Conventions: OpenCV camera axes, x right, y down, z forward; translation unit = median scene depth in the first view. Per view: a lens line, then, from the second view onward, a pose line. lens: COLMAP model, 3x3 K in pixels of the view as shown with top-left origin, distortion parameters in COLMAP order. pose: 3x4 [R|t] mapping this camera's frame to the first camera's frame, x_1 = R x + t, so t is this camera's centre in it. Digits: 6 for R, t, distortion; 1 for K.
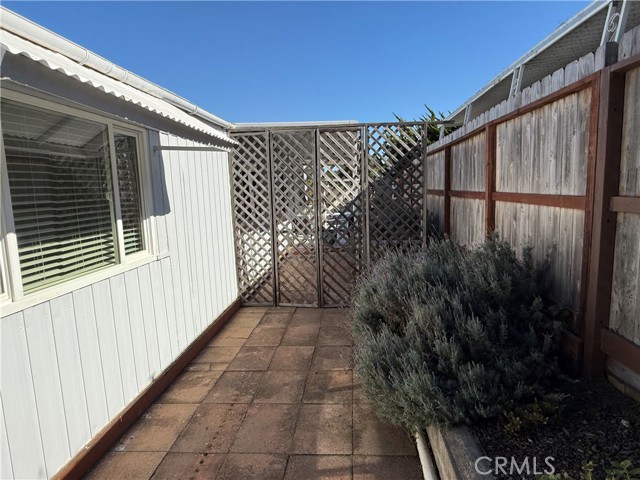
lens RADIAL K [[410.1, 0, 321.1], [0, 410.1, 241.9], [0, 0, 1]] dist [-0.002100, 0.000191]
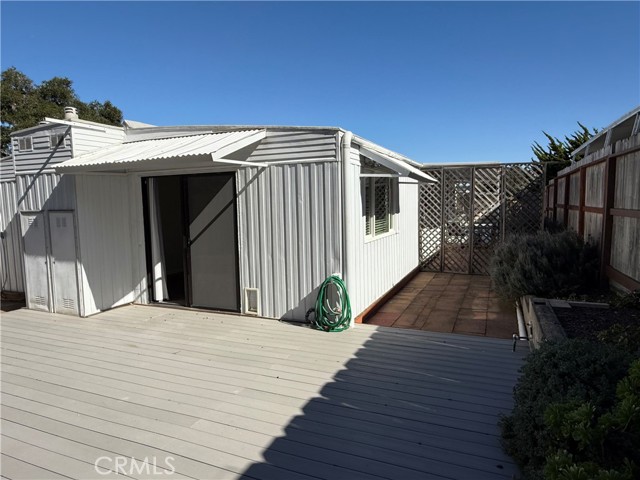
lens RADIAL K [[410.1, 0, 321.1], [0, 410.1, 241.9], [0, 0, 1]] dist [-0.002100, 0.000191]
pose [[0.945257, 0.048735, -0.322666, -0.043265], [-0.057194, 0.998222, -0.016781, 0.093822], [0.321275, 0.034318, 0.946364, -0.763407]]
